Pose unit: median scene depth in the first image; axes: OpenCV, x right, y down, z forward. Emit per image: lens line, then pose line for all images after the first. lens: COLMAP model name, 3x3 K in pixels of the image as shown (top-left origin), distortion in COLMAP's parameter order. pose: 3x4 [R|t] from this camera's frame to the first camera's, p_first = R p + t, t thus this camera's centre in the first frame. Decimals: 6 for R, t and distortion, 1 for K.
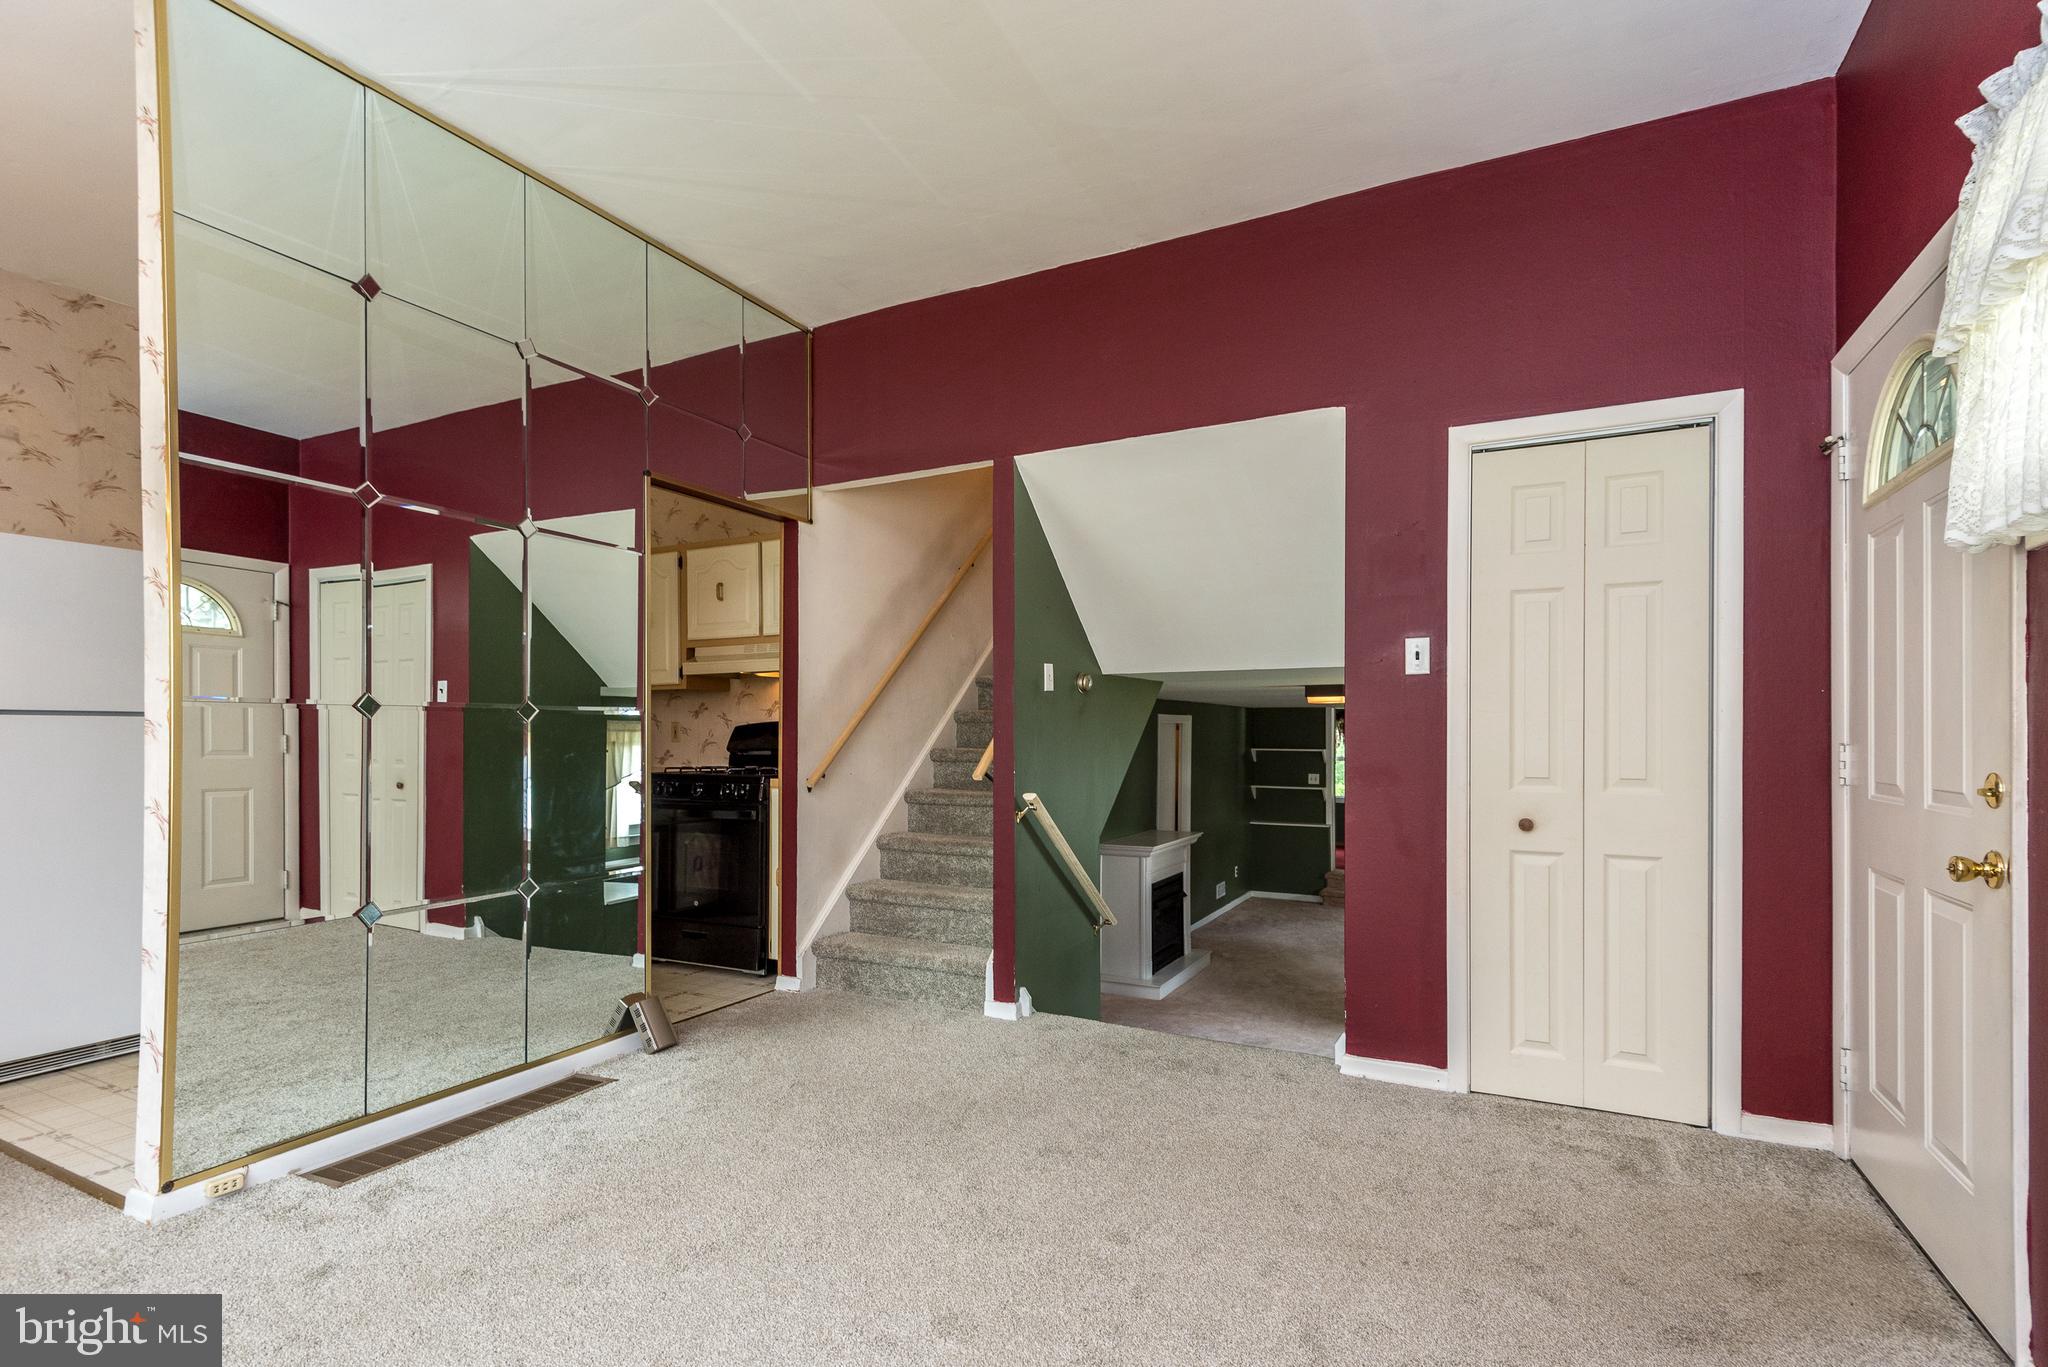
lens RADIAL K [[945.0, 0, 1021.5], [0, 945.0, 737.3], [0, 0, 1]] dist [0.024637, -0.004032]
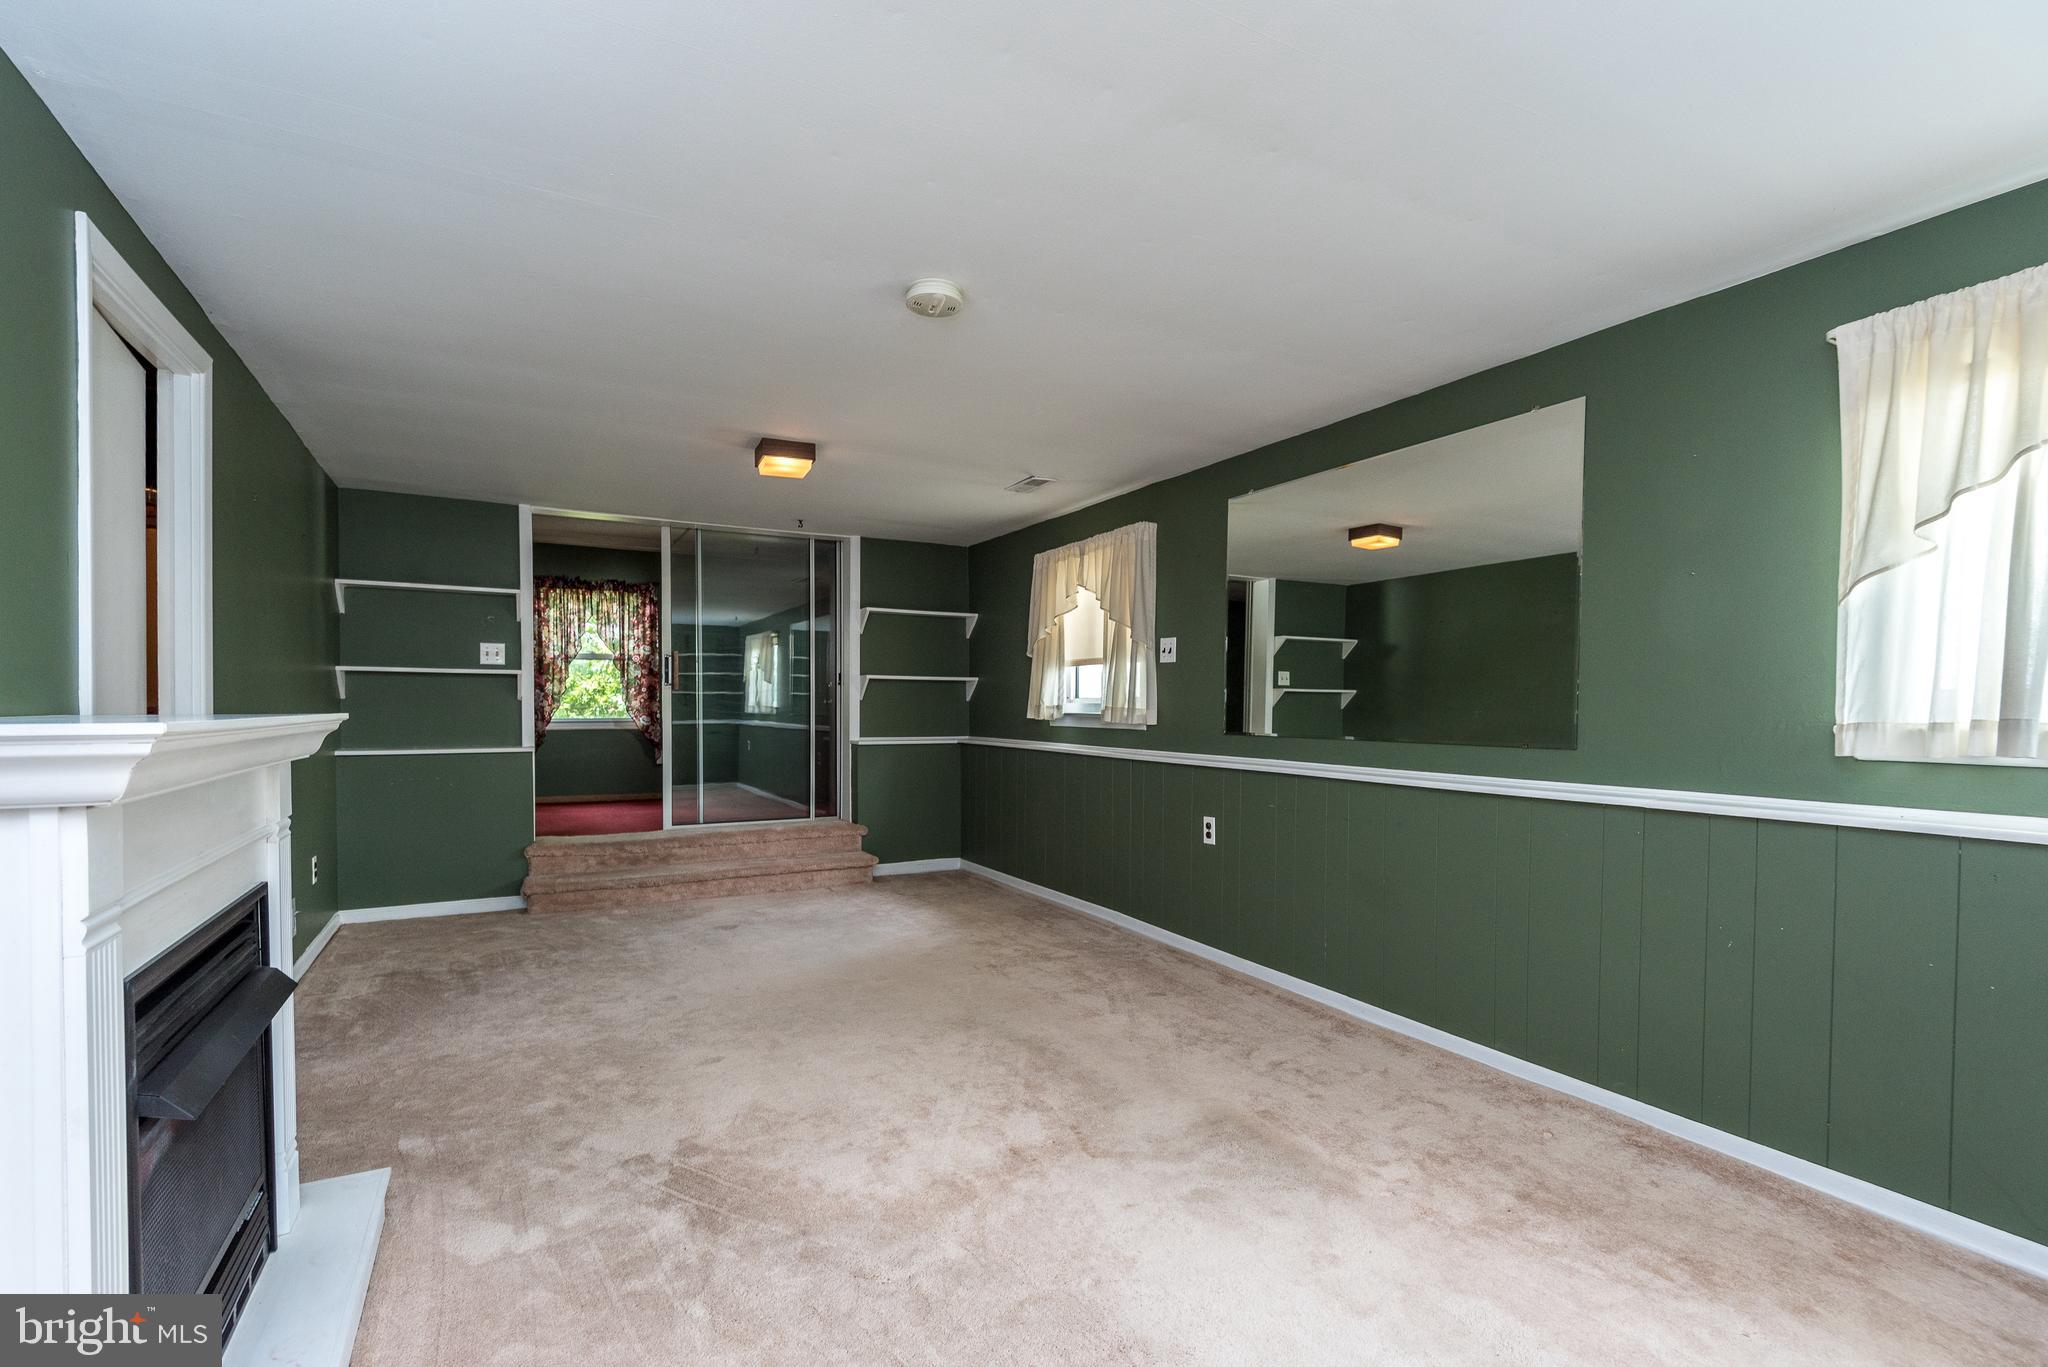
lens RADIAL K [[945.0, 0, 1036.3], [0, 945.0, 720.8], [0, 0, 1]] dist [0.024637, -0.004032]
pose [[0.549912, -0.011956, 0.835137, 0.058109], [-0.001671, 0.999880, 0.015415, 0.071046], [-0.835221, -0.009873, 0.549826, 0.514186]]
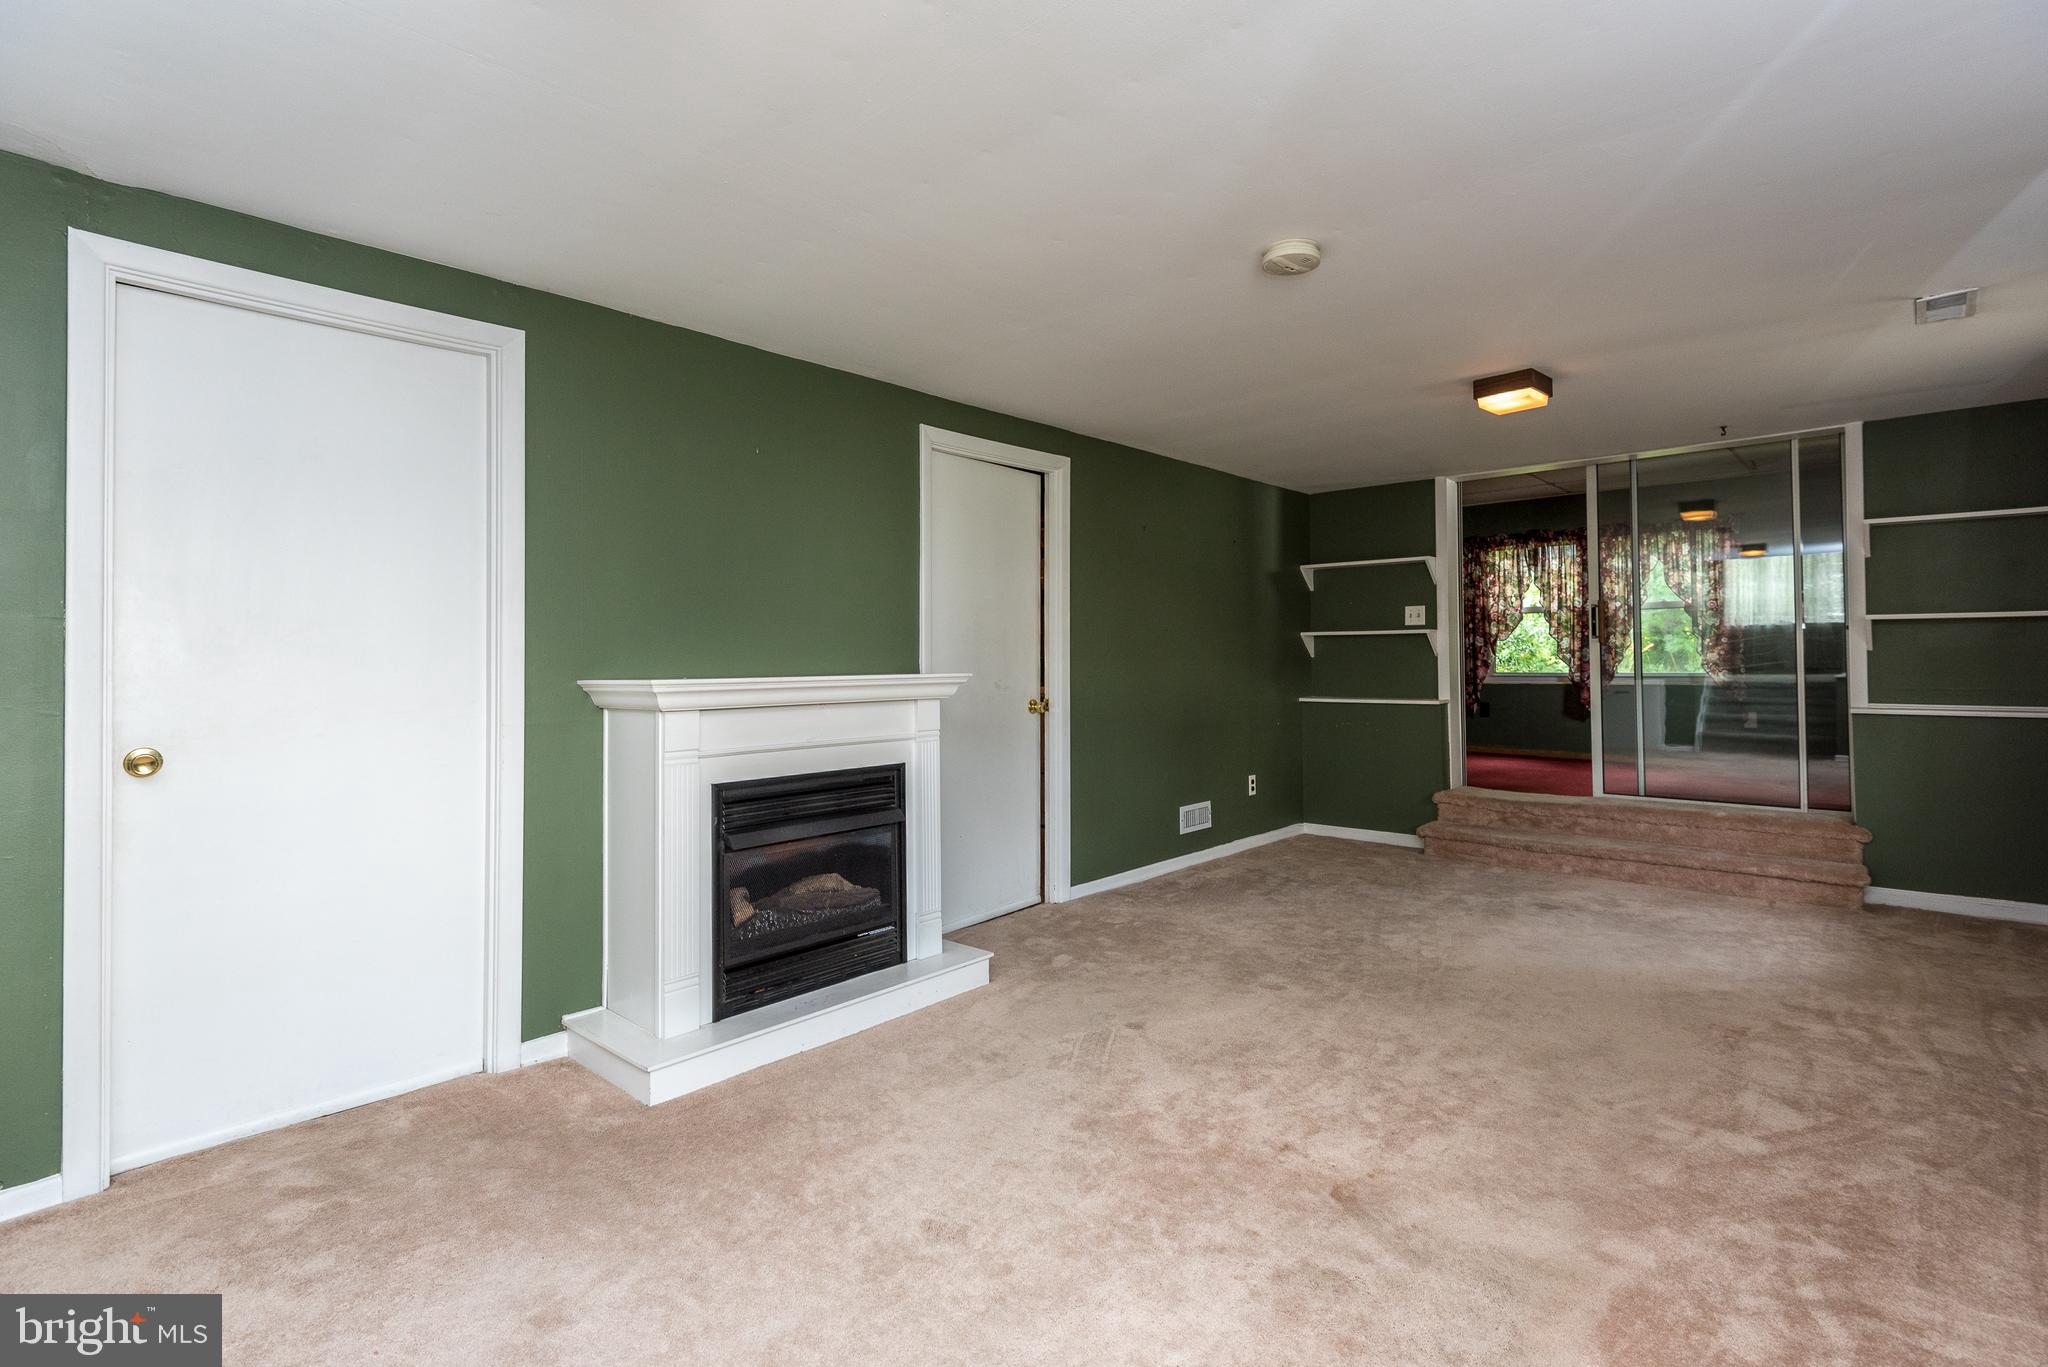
lens RADIAL K [[992.6, 0, 1052.2], [0, 992.6, 644.7], [0, 0, 1]] dist [0.018735, -0.000619]
pose [[0.973498, -0.011443, -0.228408, 0.241150], [0.007731, 0.999823, -0.017140, 0.069482], [0.228564, 0.014920, 0.973415, 0.415515]]
